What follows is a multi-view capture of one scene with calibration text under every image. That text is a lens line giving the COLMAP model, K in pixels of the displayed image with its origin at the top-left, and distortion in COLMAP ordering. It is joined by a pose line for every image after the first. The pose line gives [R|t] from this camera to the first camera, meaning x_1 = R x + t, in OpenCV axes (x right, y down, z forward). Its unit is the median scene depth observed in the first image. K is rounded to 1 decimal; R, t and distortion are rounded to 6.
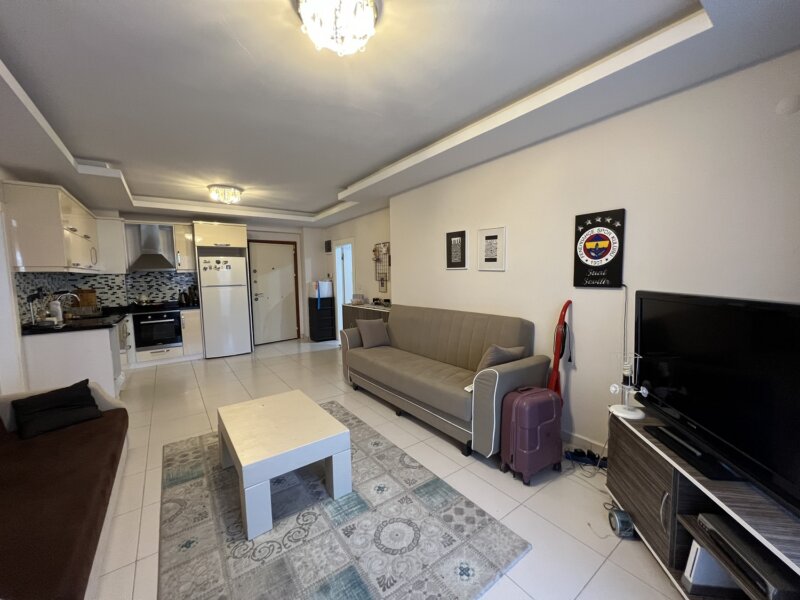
lens RADIAL K [[319.0, 0, 400.2], [0, 319.0, 300.4], [0, 0, 1]] dist [-0.001388, -0.000071]
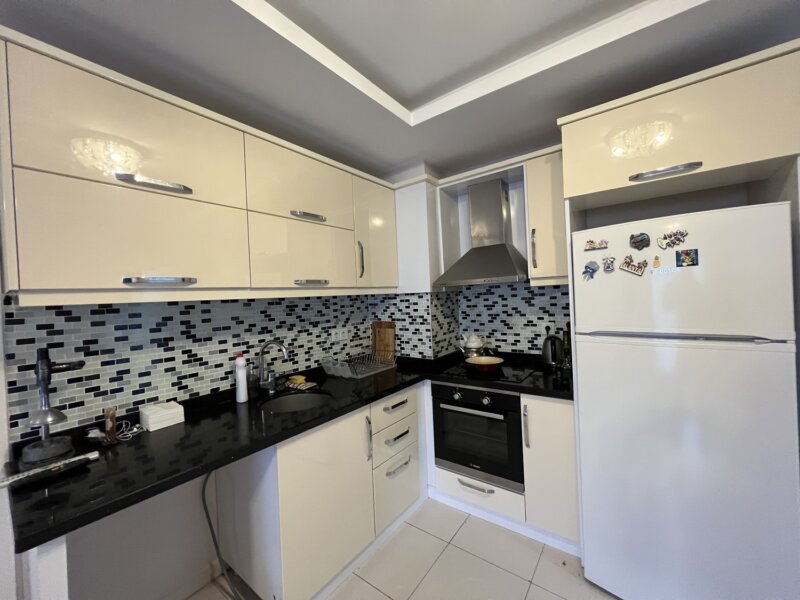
lens RADIAL K [[319.0, 0, 400.2], [0, 319.0, 297.4], [0, 0, 1]] dist [-0.001388, -0.000071]
pose [[0.285730, 0.014327, -0.958203, -0.387427], [-0.039449, 0.999217, 0.003177, -0.069904], [0.957498, 0.036893, 0.286071, 0.759467]]
